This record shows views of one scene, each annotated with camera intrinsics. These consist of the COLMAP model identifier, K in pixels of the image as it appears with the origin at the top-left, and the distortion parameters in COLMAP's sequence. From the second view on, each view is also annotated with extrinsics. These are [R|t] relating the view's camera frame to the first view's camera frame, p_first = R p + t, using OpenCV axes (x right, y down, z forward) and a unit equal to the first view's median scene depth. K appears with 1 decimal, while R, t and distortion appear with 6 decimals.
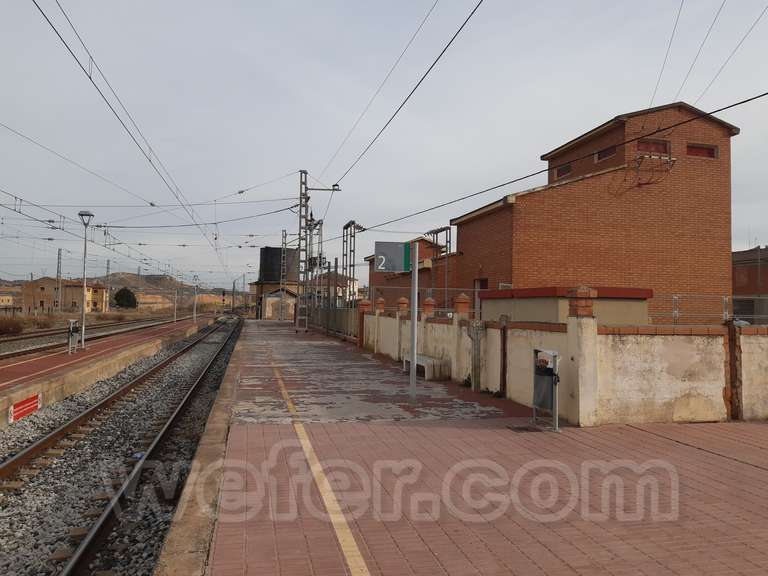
lens RADIAL K [[599.6, 0, 381.8], [0, 599.6, 285.8], [0, 0, 1]] dist [0.064775, -0.098502]
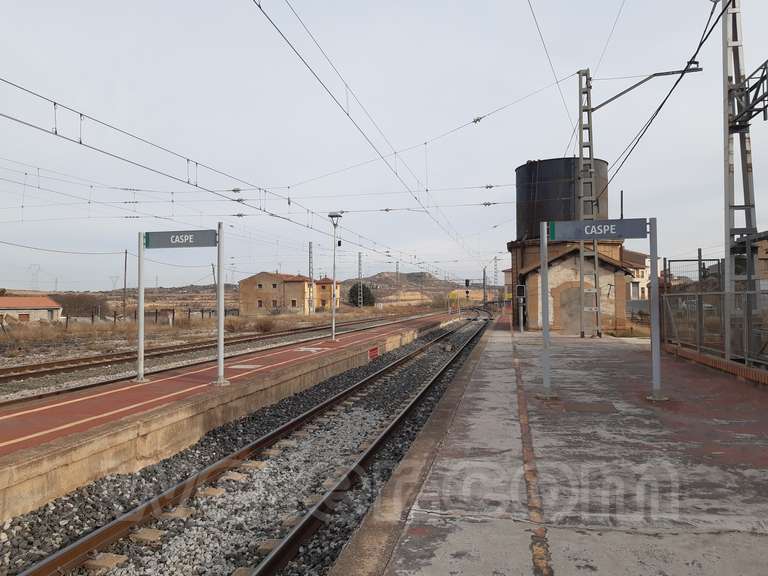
lens RADIAL K [[599.6, 0, 385.4], [0, 599.6, 286.9], [0, 0, 1]] dist [0.064775, -0.098502]
pose [[0.915332, -0.037161, -0.400981, -0.054973], [0.041996, 0.999112, 0.003271, 0.009256], [0.400503, -0.019833, 0.916081, 0.262180]]
